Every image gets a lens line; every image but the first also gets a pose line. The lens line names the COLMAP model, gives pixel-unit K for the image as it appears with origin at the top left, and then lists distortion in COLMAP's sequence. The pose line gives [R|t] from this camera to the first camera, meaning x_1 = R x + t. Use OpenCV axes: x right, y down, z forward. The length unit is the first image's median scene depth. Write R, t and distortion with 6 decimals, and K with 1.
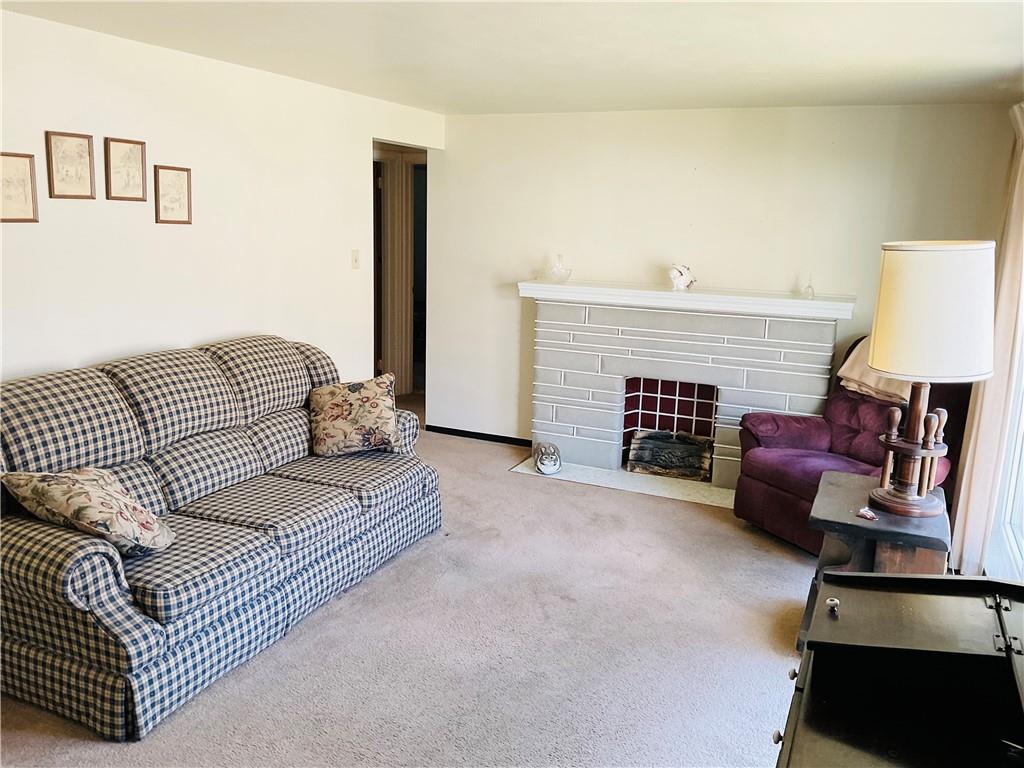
lens RADIAL K [[879.2, 0, 538.4], [0, 879.2, 386.6], [0, 0, 1]] dist [0.059142, -0.084370]
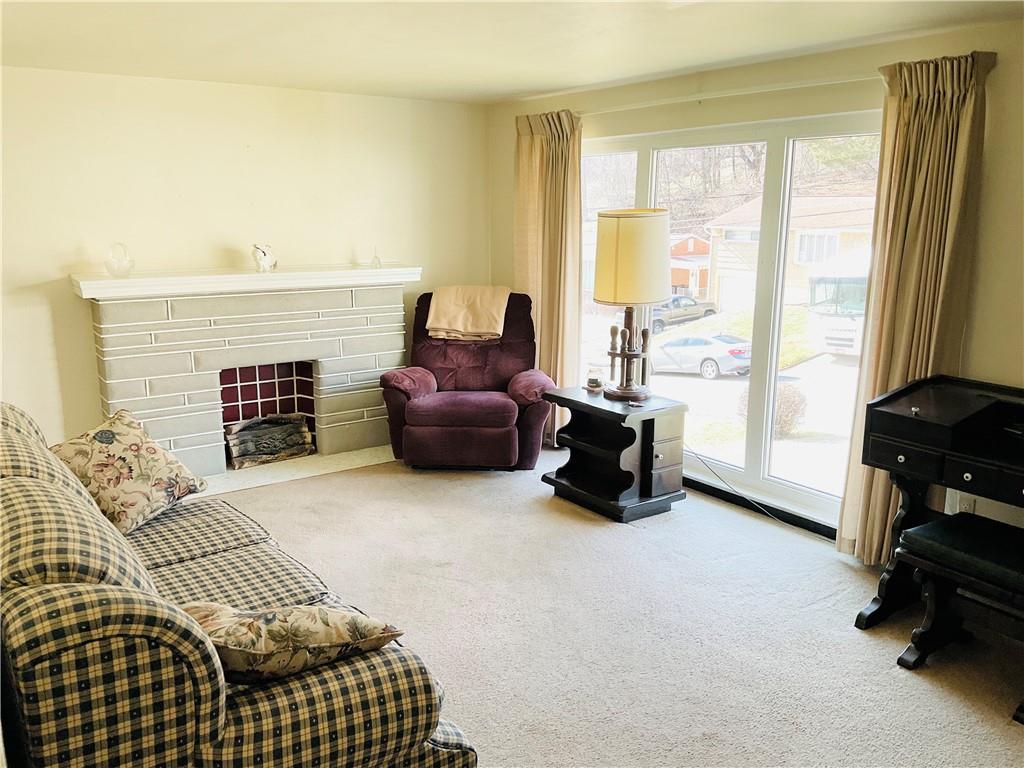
lens RADIAL K [[879.2, 0, 504.0], [0, 879.2, 386.7], [0, 0, 1]] dist [0.059142, -0.084370]
pose [[0.473627, -0.204772, 0.856590, -0.570979], [0.176490, 0.974934, 0.135478, -0.068902], [-0.862861, 0.087014, 0.497895, 0.289828]]
